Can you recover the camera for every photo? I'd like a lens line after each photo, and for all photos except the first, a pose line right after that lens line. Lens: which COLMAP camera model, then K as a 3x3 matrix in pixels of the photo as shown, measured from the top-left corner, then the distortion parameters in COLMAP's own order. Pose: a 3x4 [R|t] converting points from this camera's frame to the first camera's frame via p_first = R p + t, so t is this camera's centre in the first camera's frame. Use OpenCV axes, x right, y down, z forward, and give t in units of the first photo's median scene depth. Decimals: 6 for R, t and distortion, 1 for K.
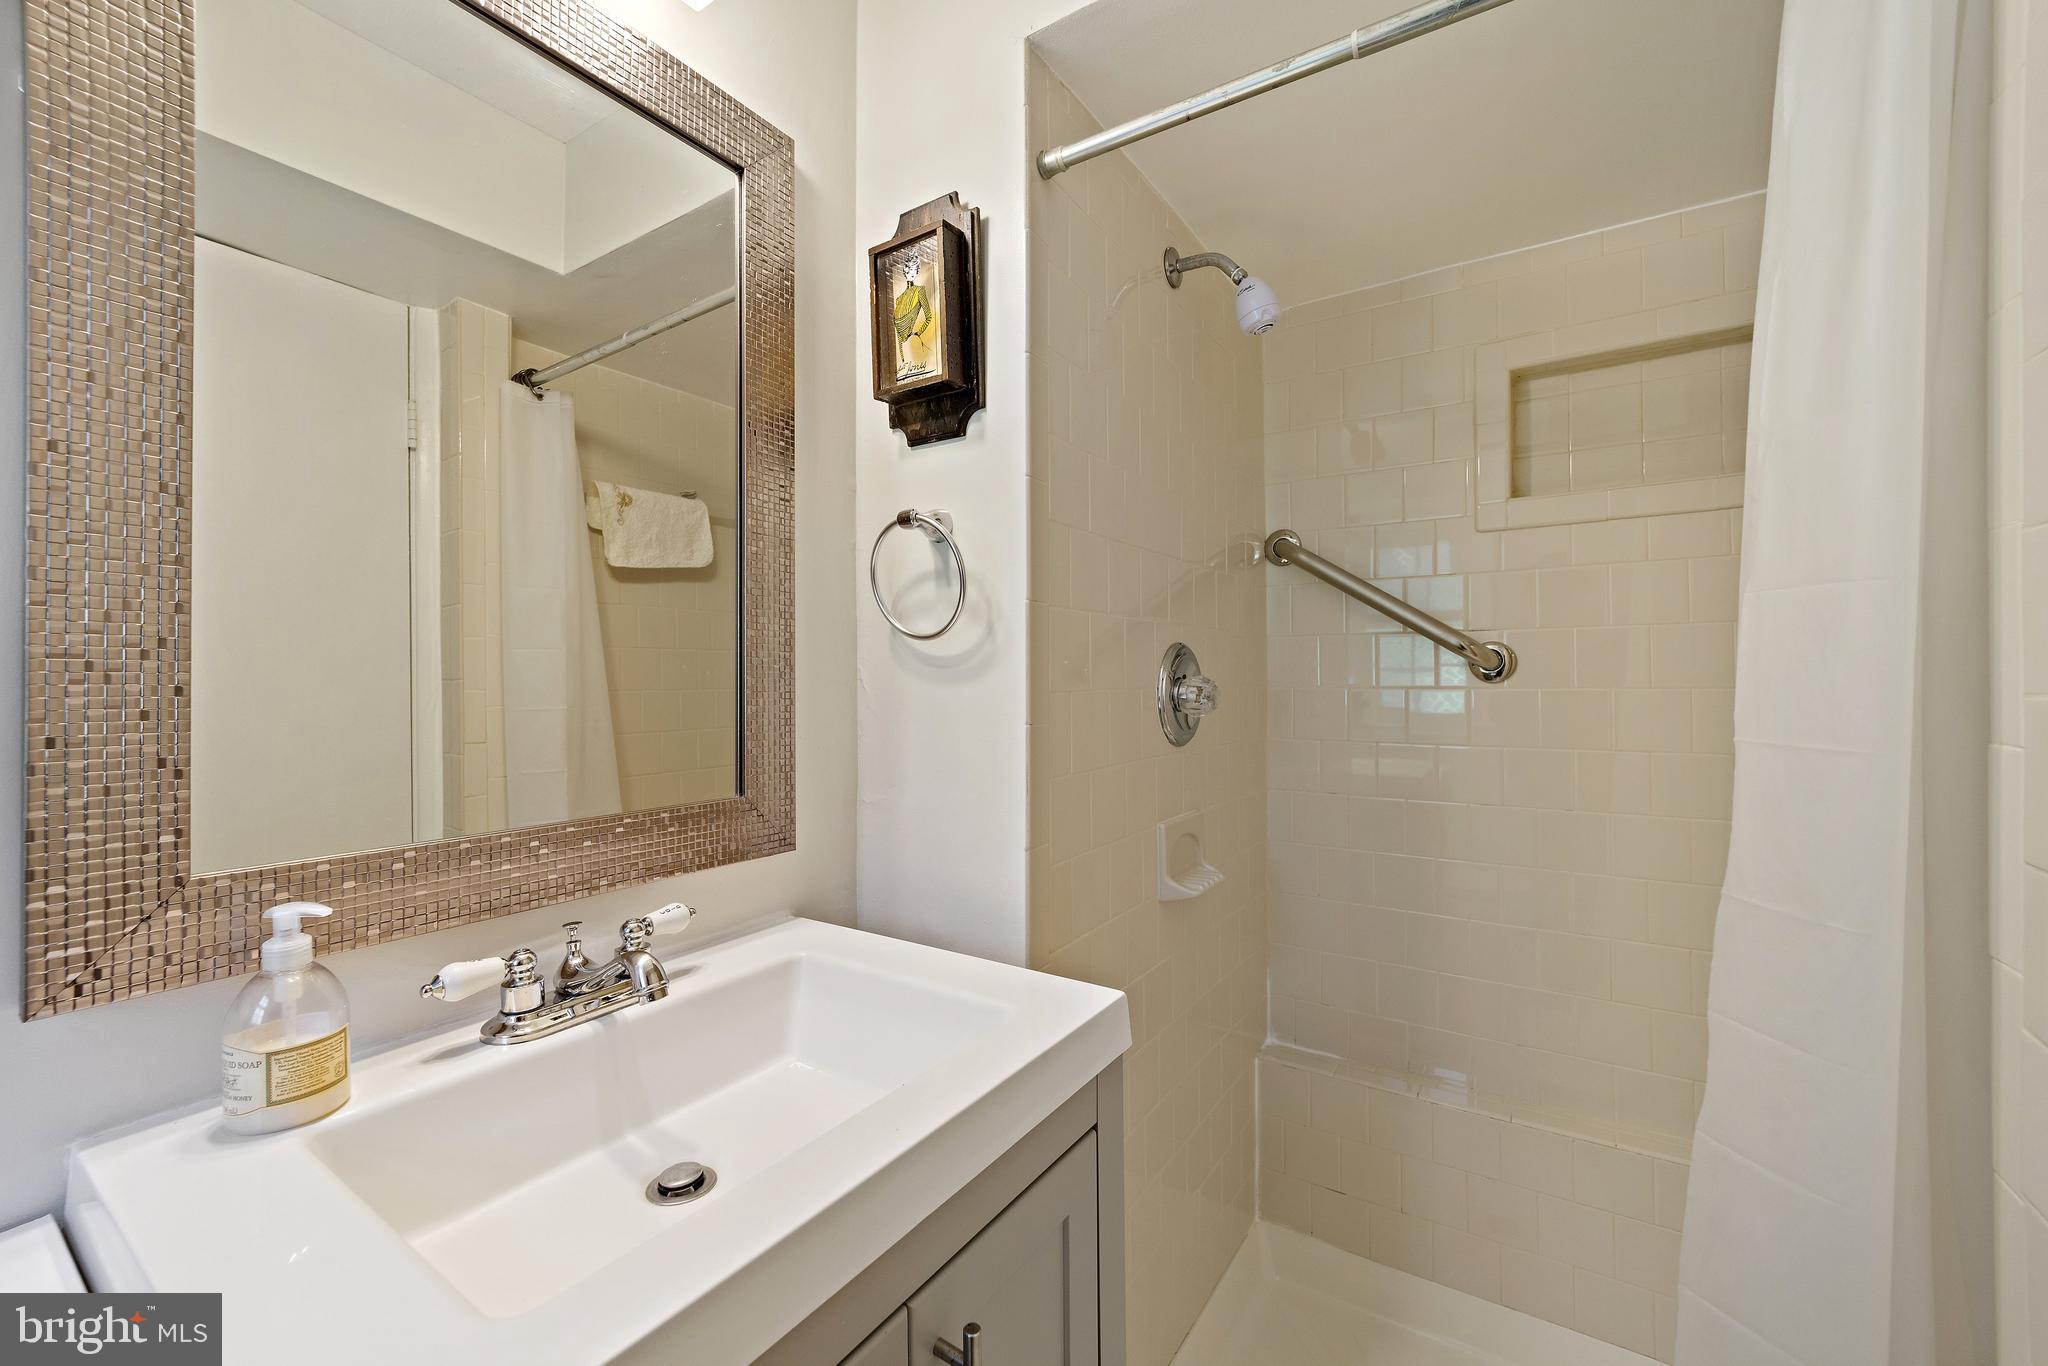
lens RADIAL K [[820.2, 0, 1024.0], [0, 820.2, 683.0], [0, 0, 1]] dist [-0.002494, -0.000273]
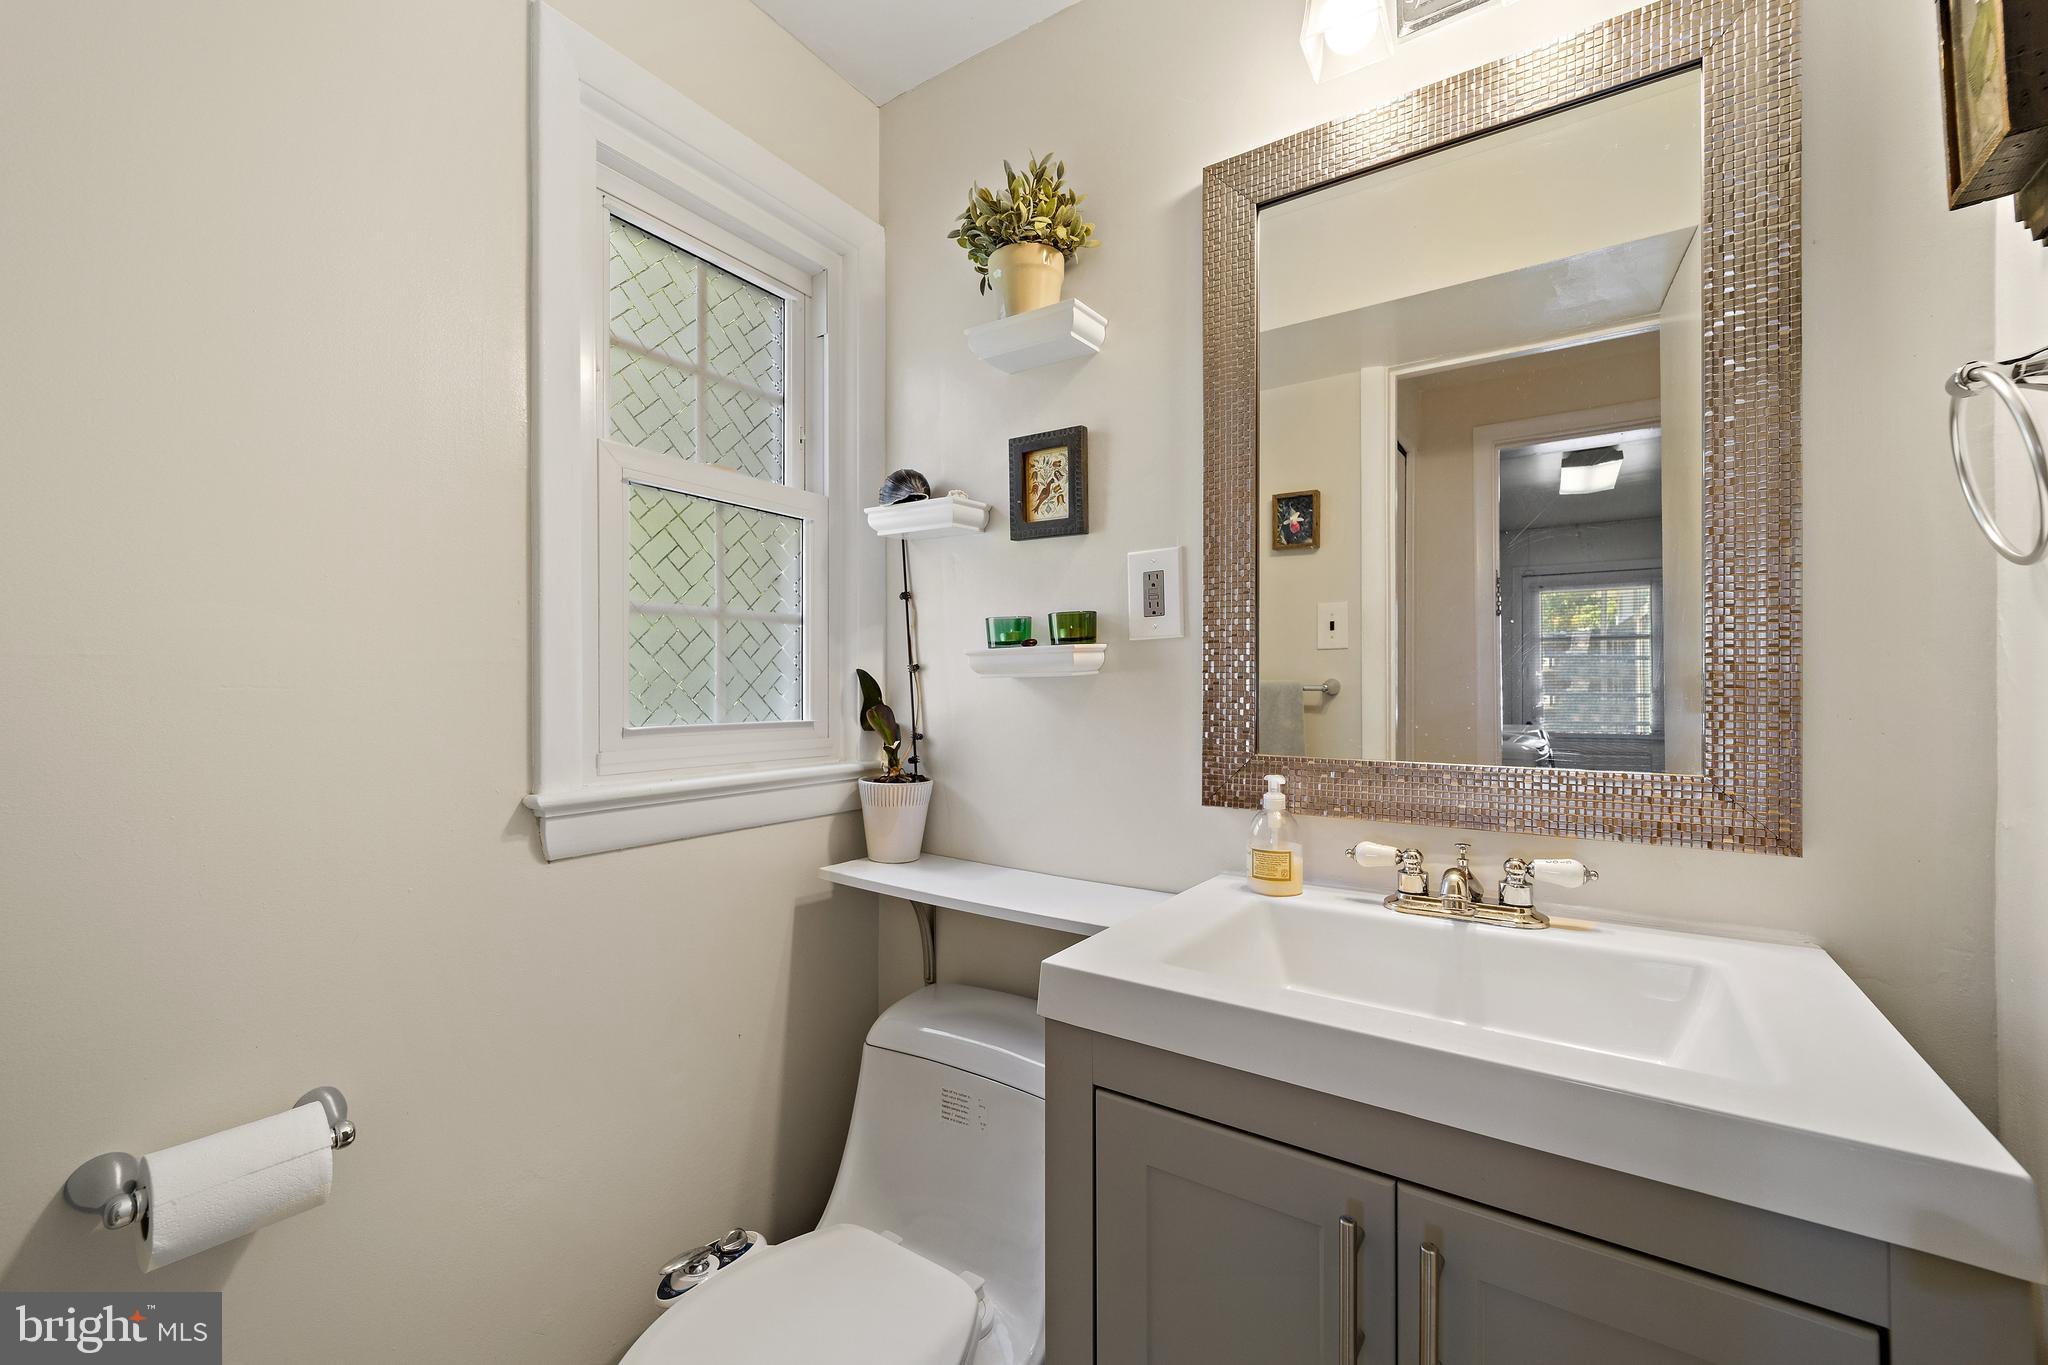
lens RADIAL K [[820.2, 0, 1024.0], [0, 820.2, 682.5], [0, 0, 1]] dist [-0.002494, -0.000273]
pose [[-0.000485, 0.004039, -0.999992, 0.748465], [-0.006521, 0.999971, 0.004042, 0.056831], [0.999979, 0.006523, -0.000459, 0.380191]]
